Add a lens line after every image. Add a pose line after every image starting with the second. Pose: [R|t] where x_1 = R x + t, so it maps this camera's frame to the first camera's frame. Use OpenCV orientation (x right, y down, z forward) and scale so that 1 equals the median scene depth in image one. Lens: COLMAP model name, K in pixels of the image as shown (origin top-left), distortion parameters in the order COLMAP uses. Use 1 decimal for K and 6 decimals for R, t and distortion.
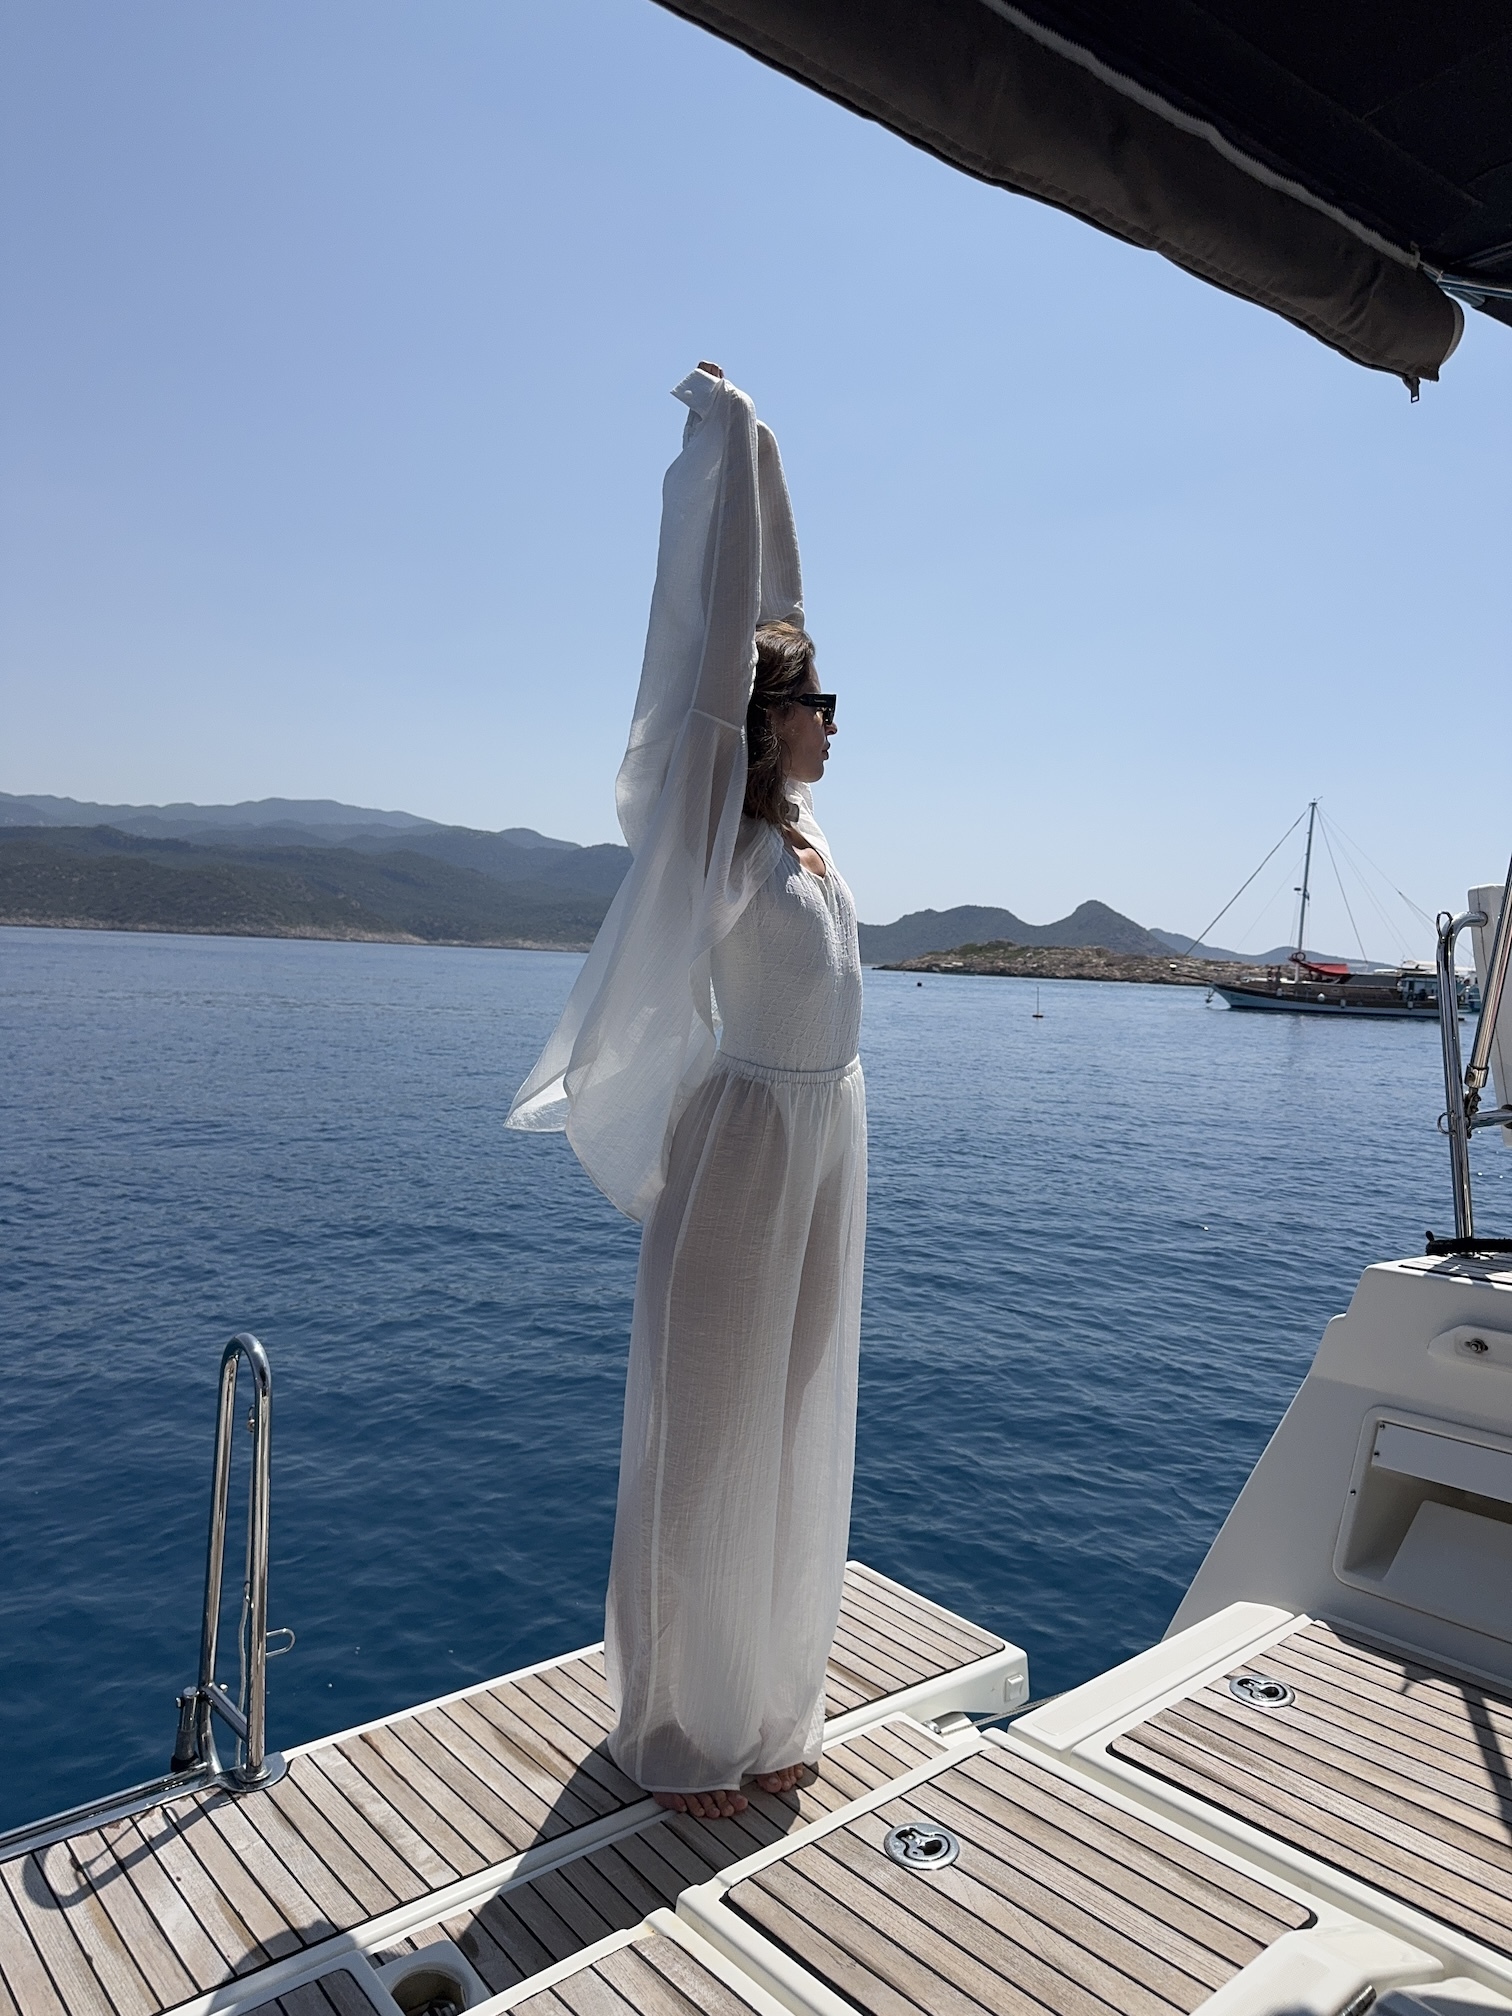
lens RADIAL K [[1463.5, 0, 790.9], [0, 1463.5, 996.8], [0, 0, 1]] dist [0.003282, -0.005410]
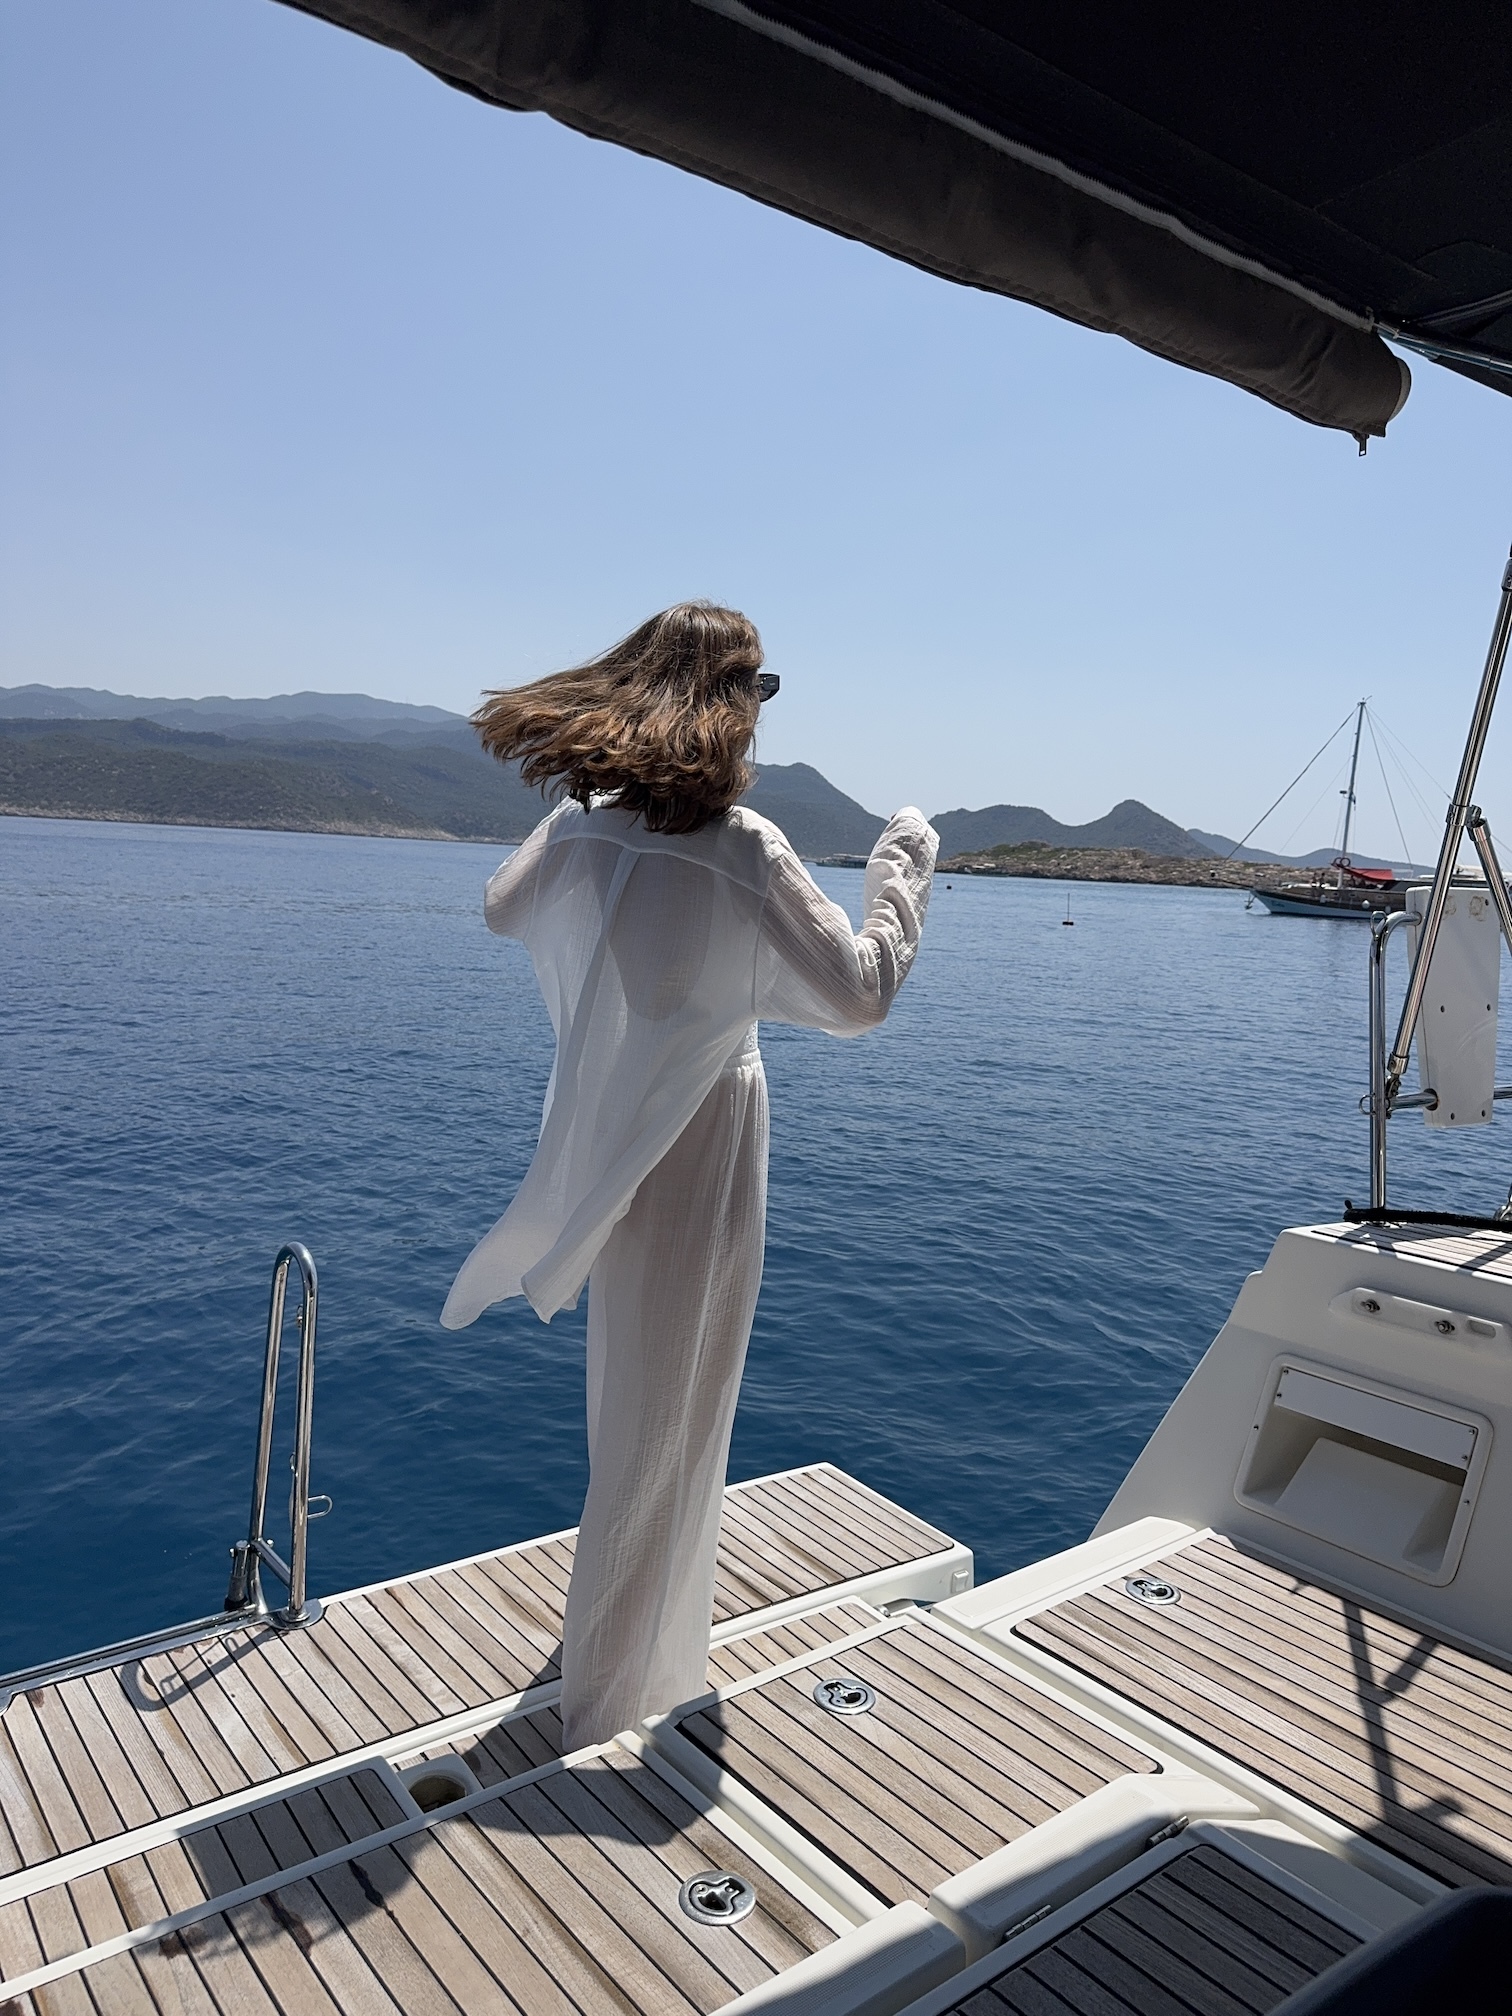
lens RADIAL K [[1468.1, 0, 756.0], [0, 1468.1, 1008.0], [0, 0, 1]] dist [0.002264, -0.002877]
pose [[0.998461, 0.038341, -0.040058, 0.032386], [-0.035462, 0.996897, 0.070272, -0.053759], [0.042628, -0.068744, 0.996723, -0.133188]]
